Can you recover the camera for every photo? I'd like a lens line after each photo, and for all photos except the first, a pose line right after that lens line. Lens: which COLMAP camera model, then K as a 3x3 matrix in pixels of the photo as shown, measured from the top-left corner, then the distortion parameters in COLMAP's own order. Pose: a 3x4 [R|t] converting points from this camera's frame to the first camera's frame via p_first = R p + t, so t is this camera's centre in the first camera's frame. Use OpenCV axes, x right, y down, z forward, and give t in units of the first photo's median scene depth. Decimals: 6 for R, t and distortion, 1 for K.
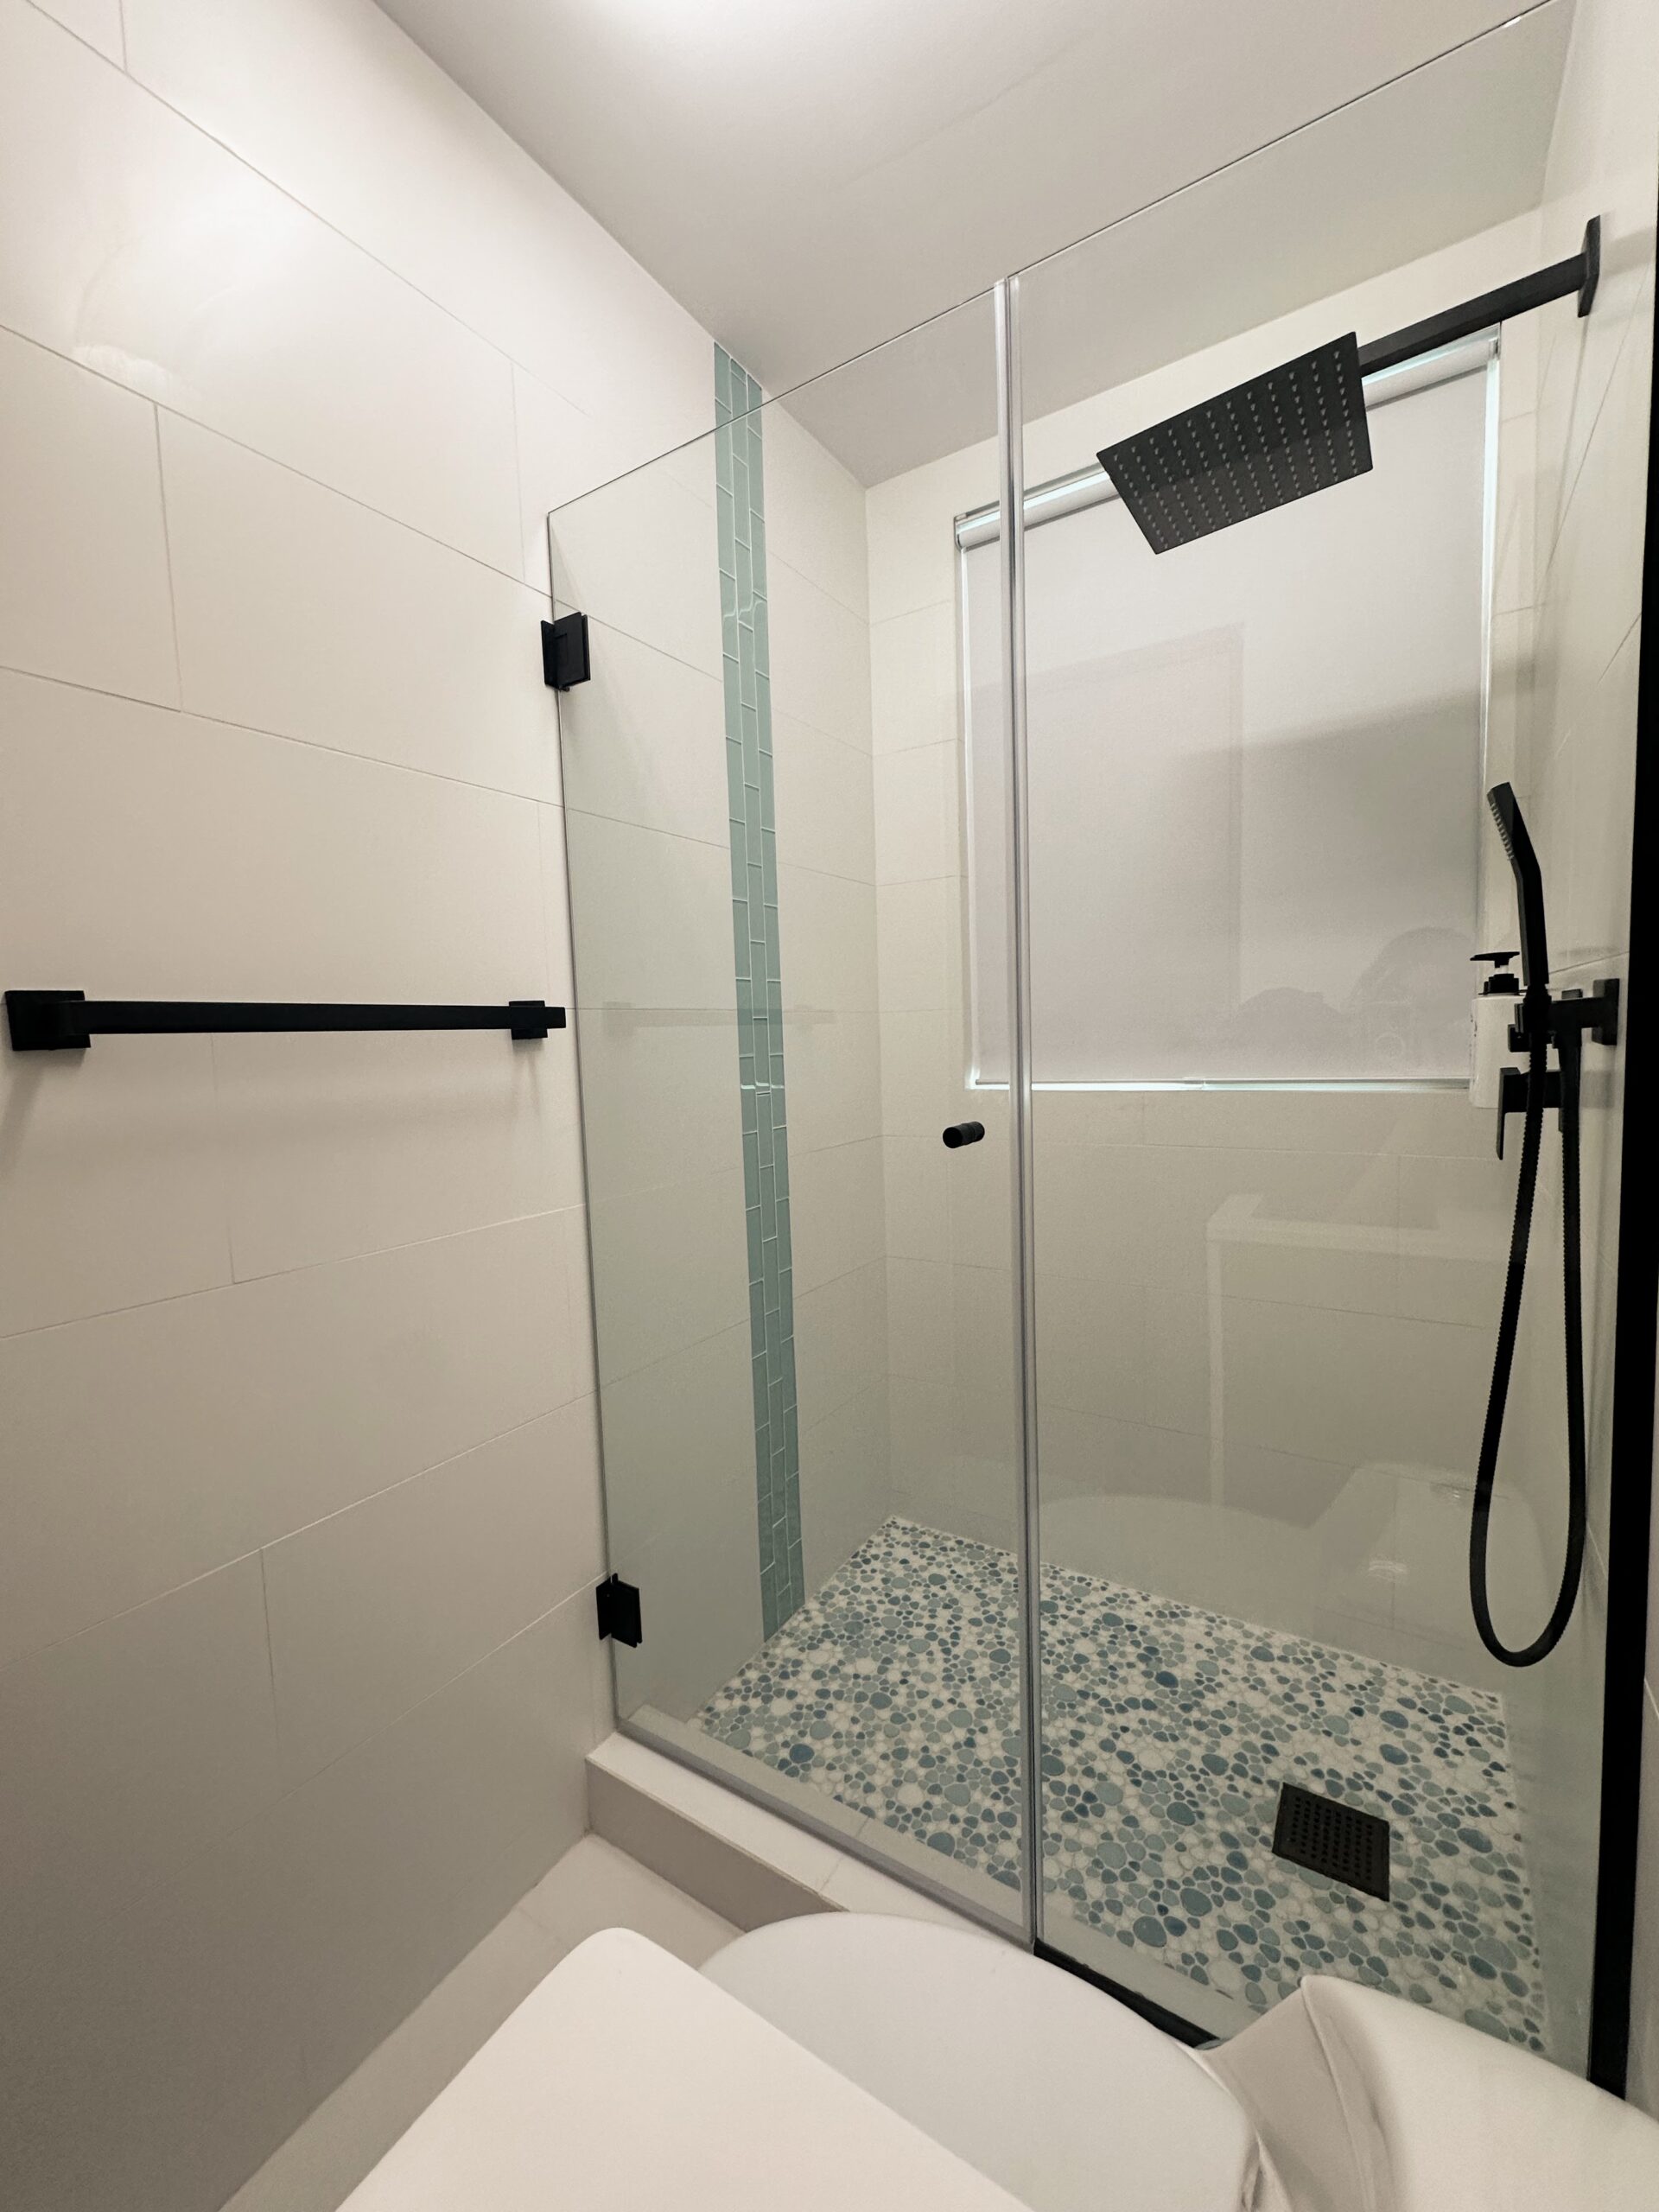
lens RADIAL K [[886.2, 0, 829.5], [0, 886.2, 1106.0], [0, 0, 1]] dist [-0.004924, 0.000752]
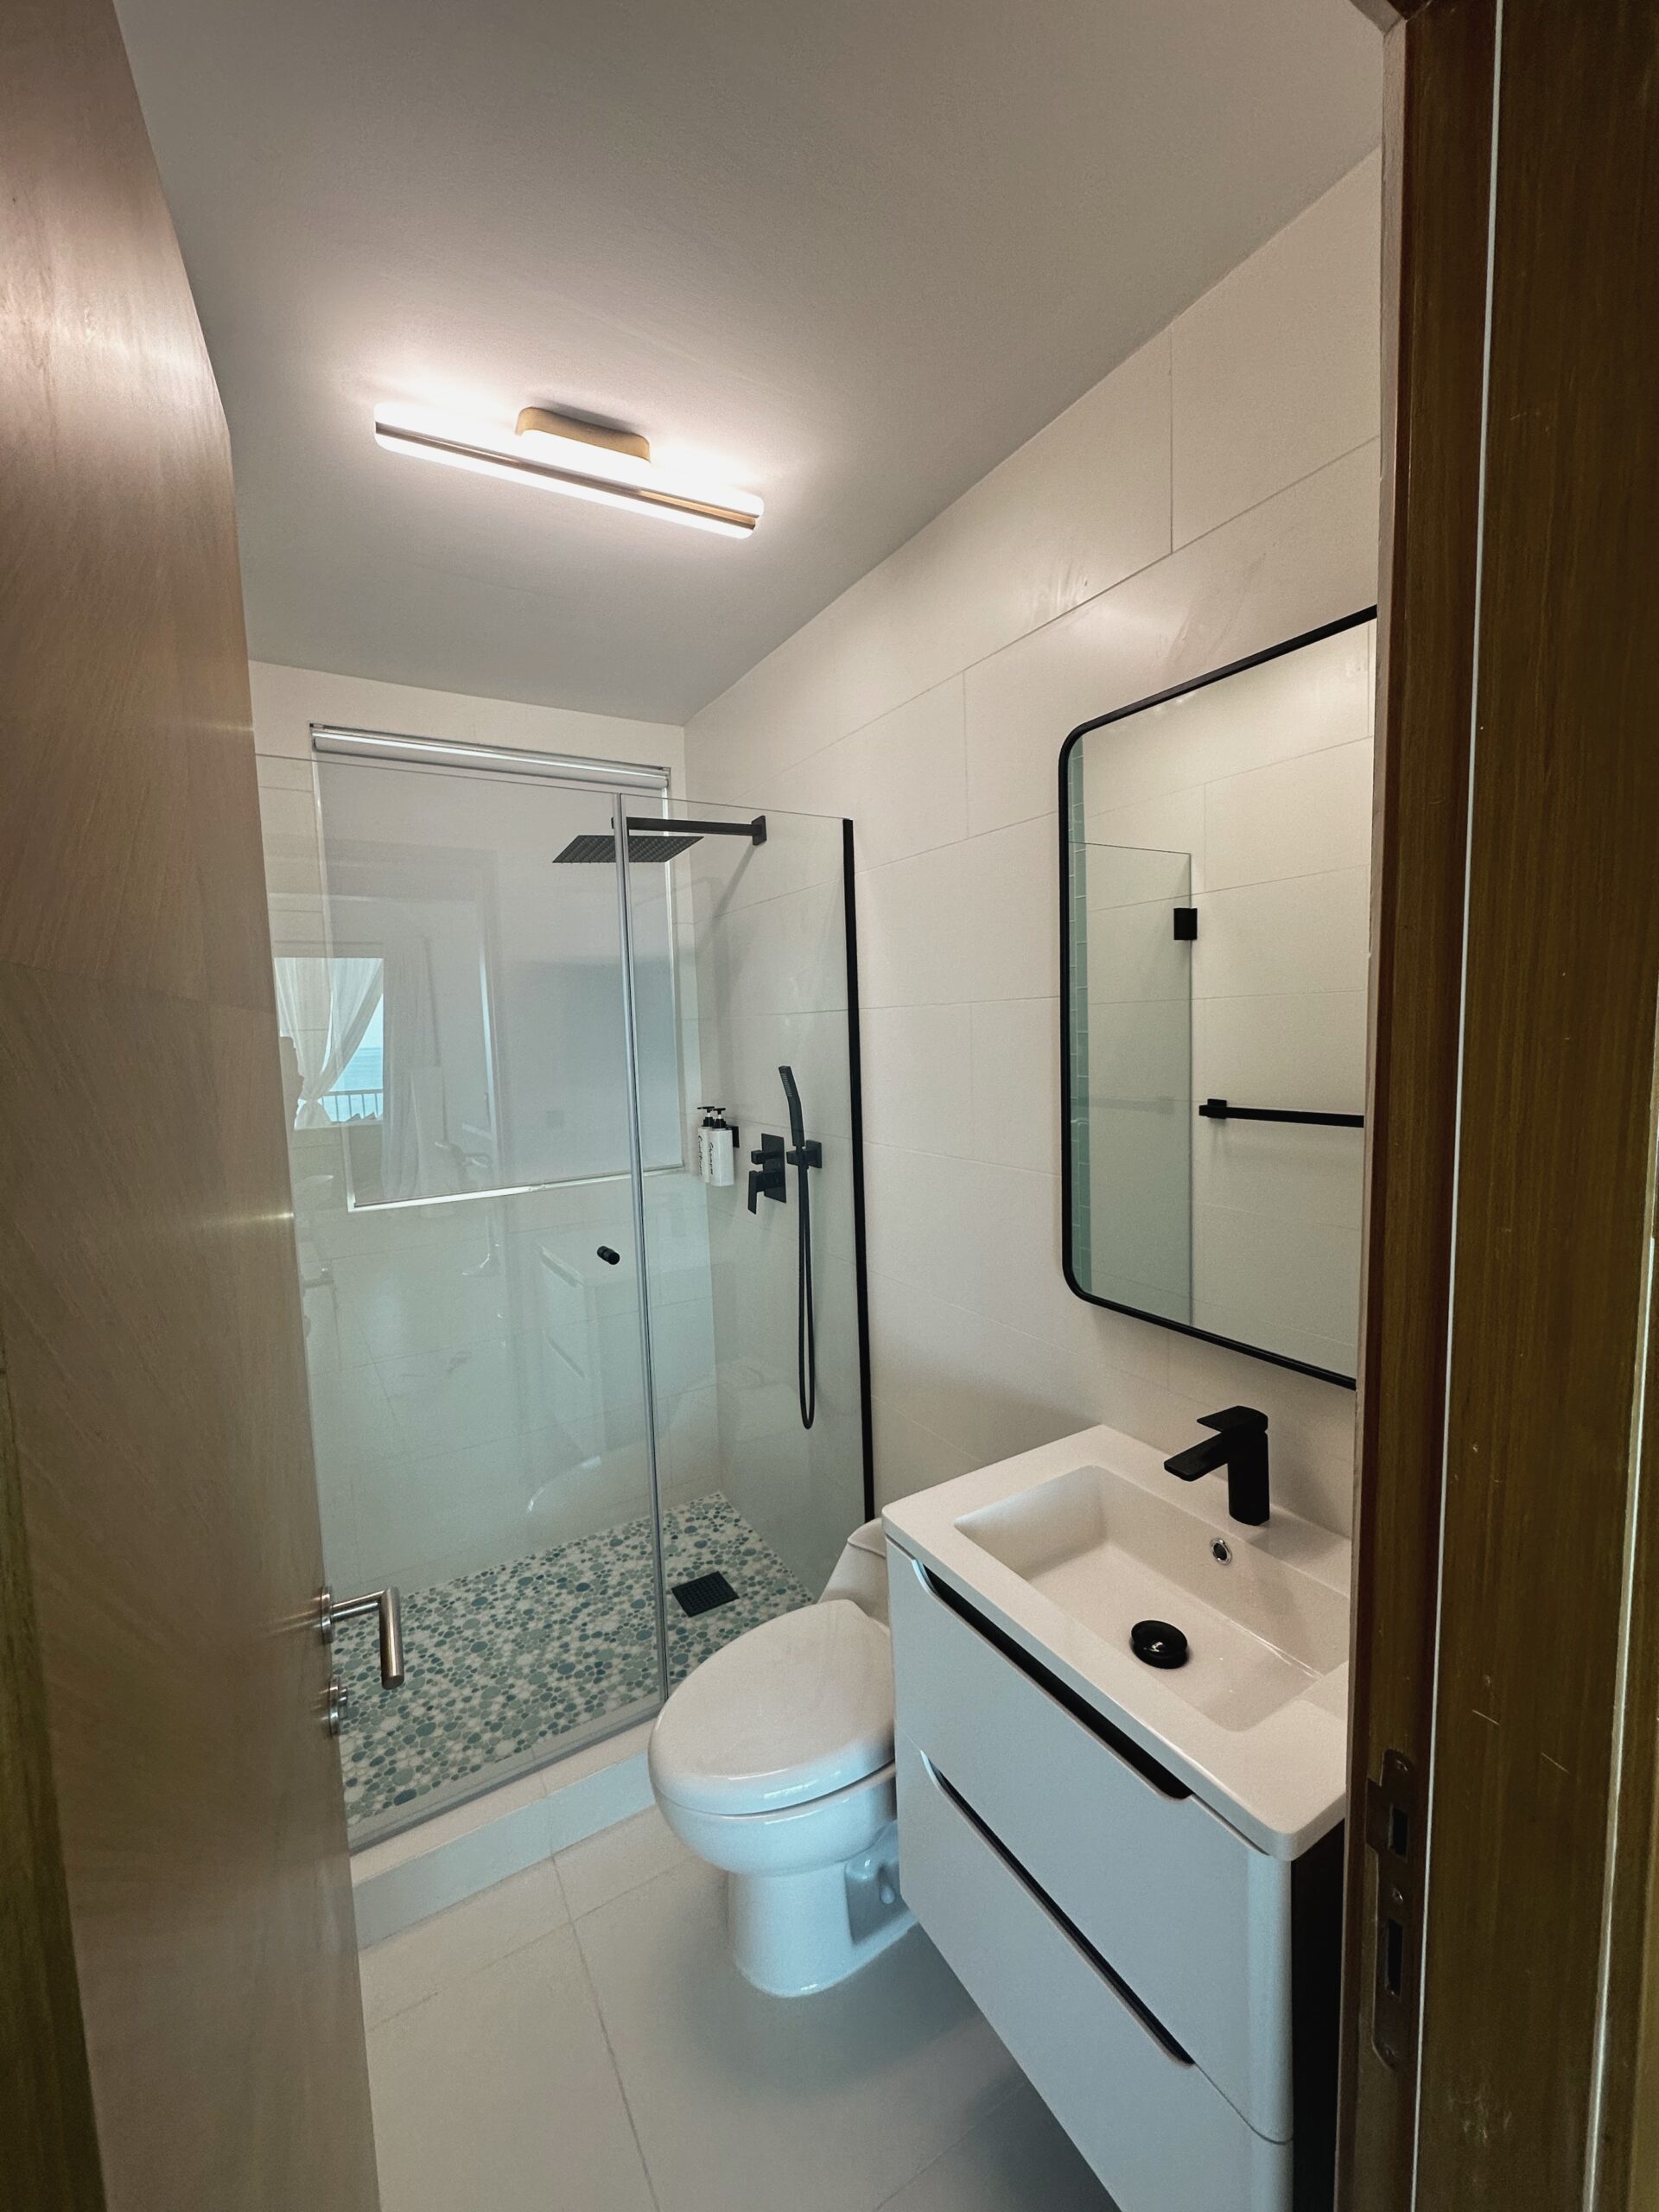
lens RADIAL K [[886.2, 0, 829.5], [0, 886.2, 1106.0], [0, 0, 1]] dist [-0.004924, 0.000752]
pose [[0.446368, -0.063717, 0.892578, -0.773286], [0.090089, 0.995594, 0.026018, -0.179666], [-0.890303, 0.068798, 0.450141, -0.115667]]
